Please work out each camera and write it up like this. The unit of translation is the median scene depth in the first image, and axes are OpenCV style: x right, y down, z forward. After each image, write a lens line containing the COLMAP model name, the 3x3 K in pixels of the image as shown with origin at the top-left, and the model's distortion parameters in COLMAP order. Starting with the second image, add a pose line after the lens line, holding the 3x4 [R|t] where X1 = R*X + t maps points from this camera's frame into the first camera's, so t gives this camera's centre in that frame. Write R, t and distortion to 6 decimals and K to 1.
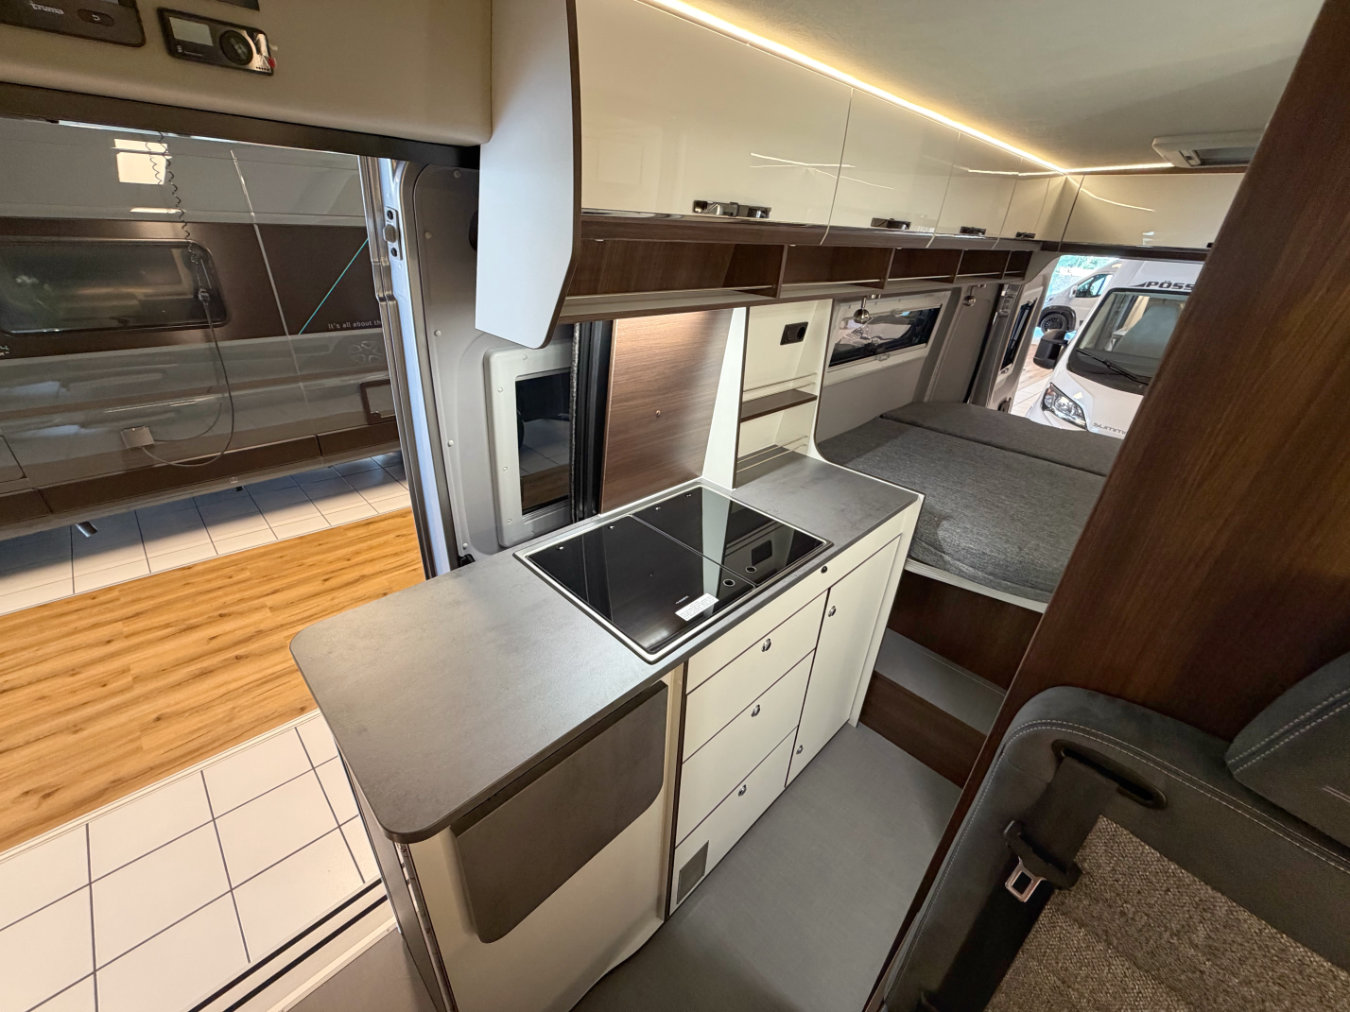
lens RADIAL K [[538.1, 0, 670.6], [0, 538.1, 506.9], [0, 0, 1]] dist [-0.000680, 0.000392]
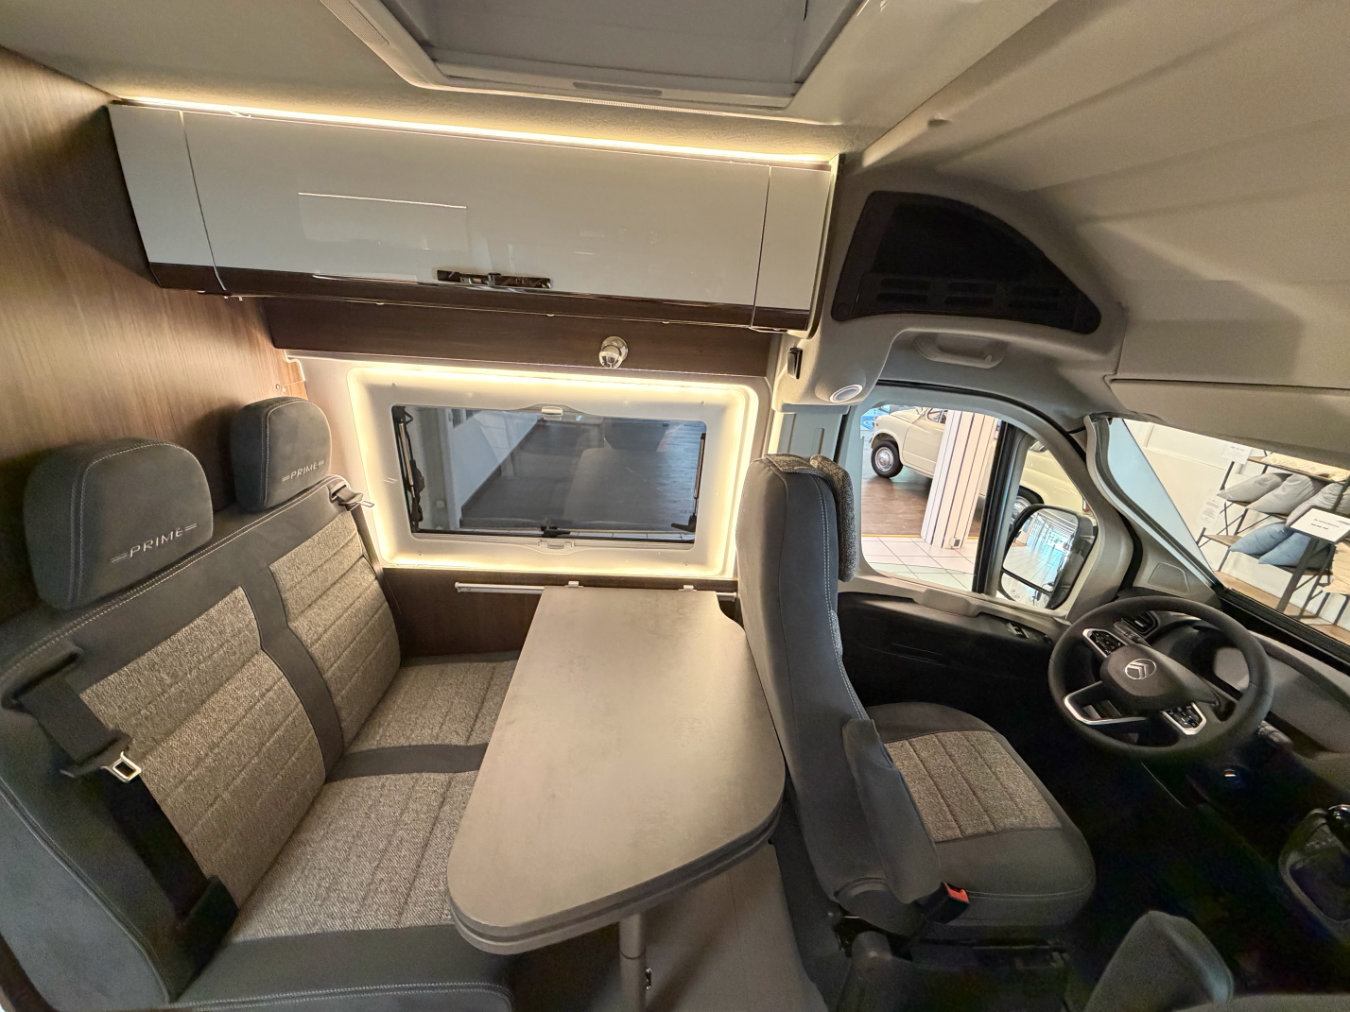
lens RADIAL K [[538.1, 0, 670.6], [0, 538.1, 506.9], [0, 0, 1]] dist [-0.000680, 0.000392]
pose [[-0.739830, -0.326773, 0.588108, -0.303617], [0.217054, 0.711462, 0.668363, -0.104007], [-0.636819, 0.622126, -0.455434, 0.155562]]
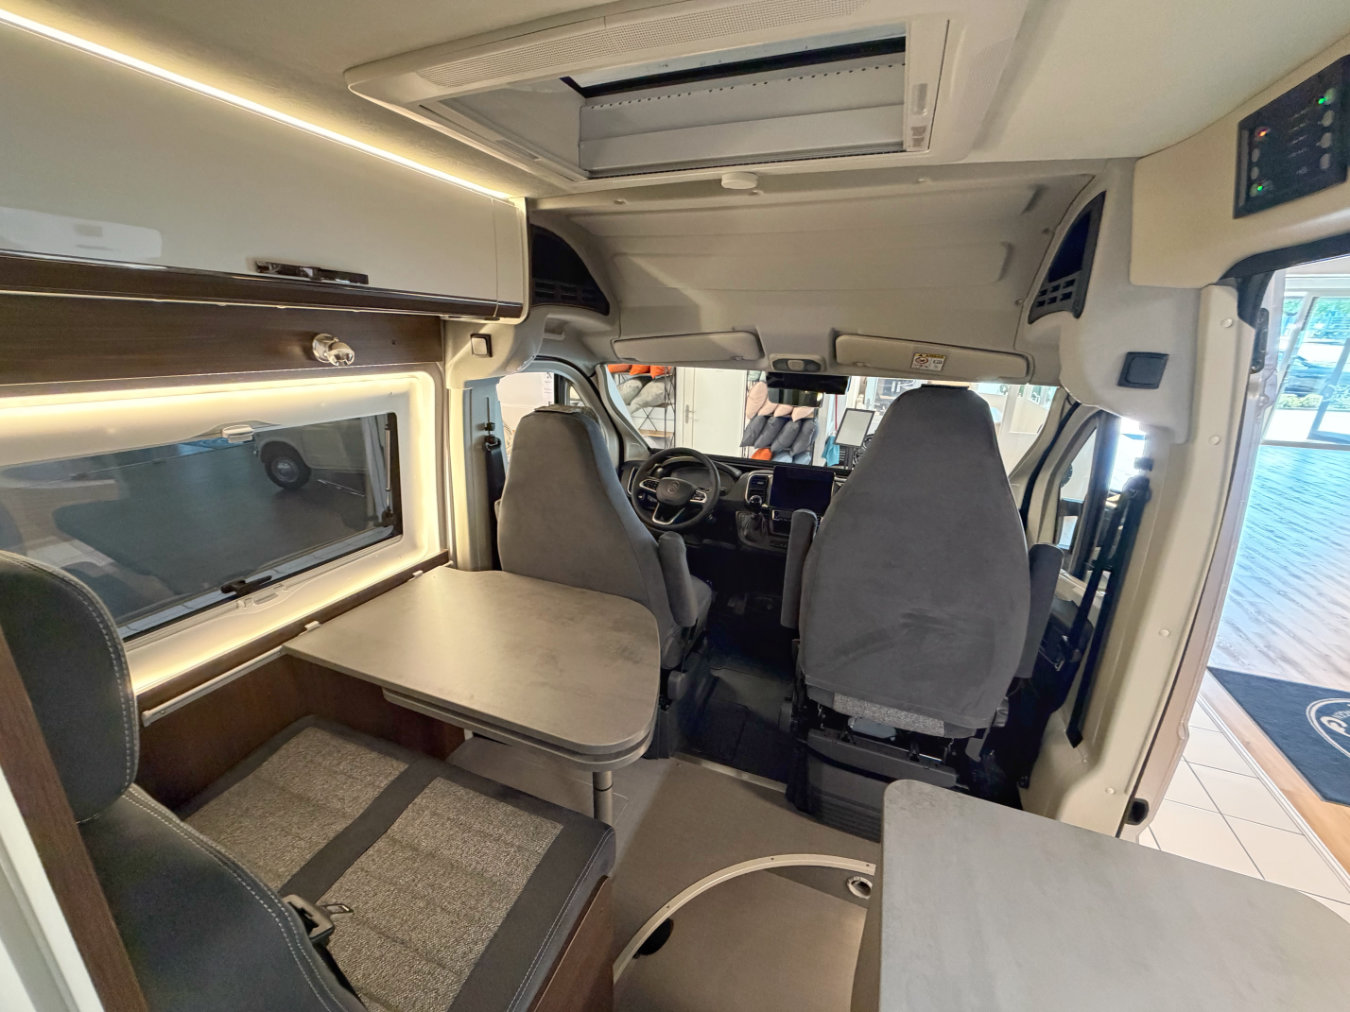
lens RADIAL K [[538.1, 0, 670.6], [0, 538.1, 506.9], [0, 0, 1]] dist [-0.000680, 0.000392]
pose [[-0.913619, 0.053739, -0.403004, 0.179555], [-0.247853, 0.712124, 0.656847, -0.216367], [0.322287, 0.699994, -0.637291, 0.502458]]
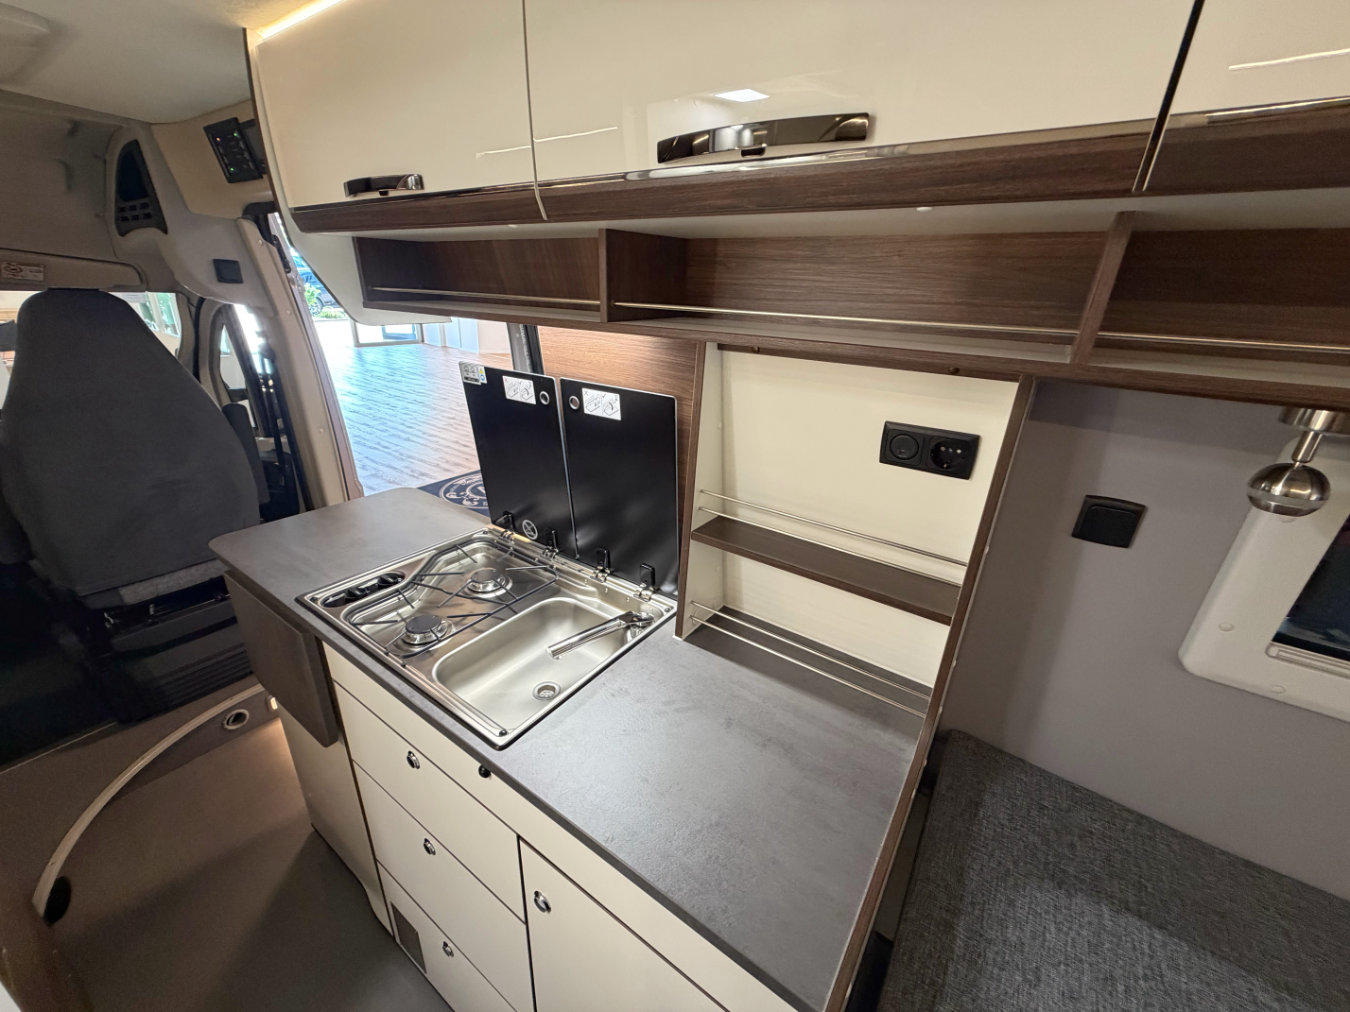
lens RADIAL K [[538.1, 0, 670.6], [0, 538.1, 506.9], [0, 0, 1]] dist [-0.000680, 0.000392]
pose [[0.178281, 0.333259, -0.925826, 0.649542], [-0.481395, 0.850149, 0.213319, -0.293780], [0.858181, 0.407658, 0.311995, 0.747978]]
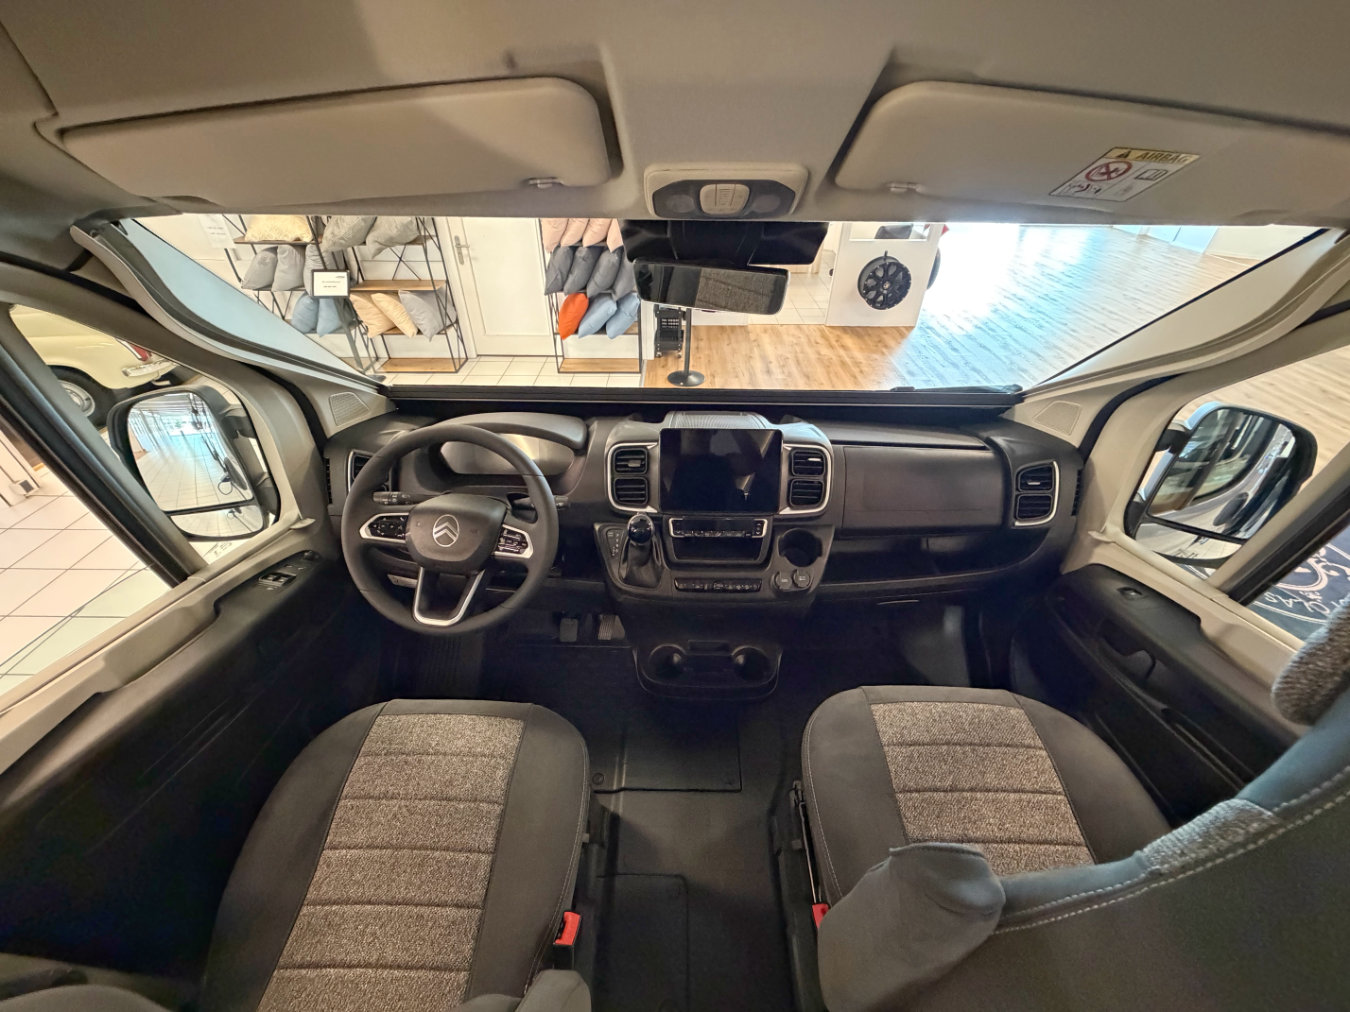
lens RADIAL K [[538.1, 0, 670.6], [0, 538.1, 506.9], [0, 0, 1]] dist [-0.000680, 0.000392]
pose [[-0.711915, 0.364543, -0.600238, -0.243762], [-0.360550, 0.543737, 0.757861, 0.129057], [0.602645, 0.755948, -0.255658, -0.174721]]
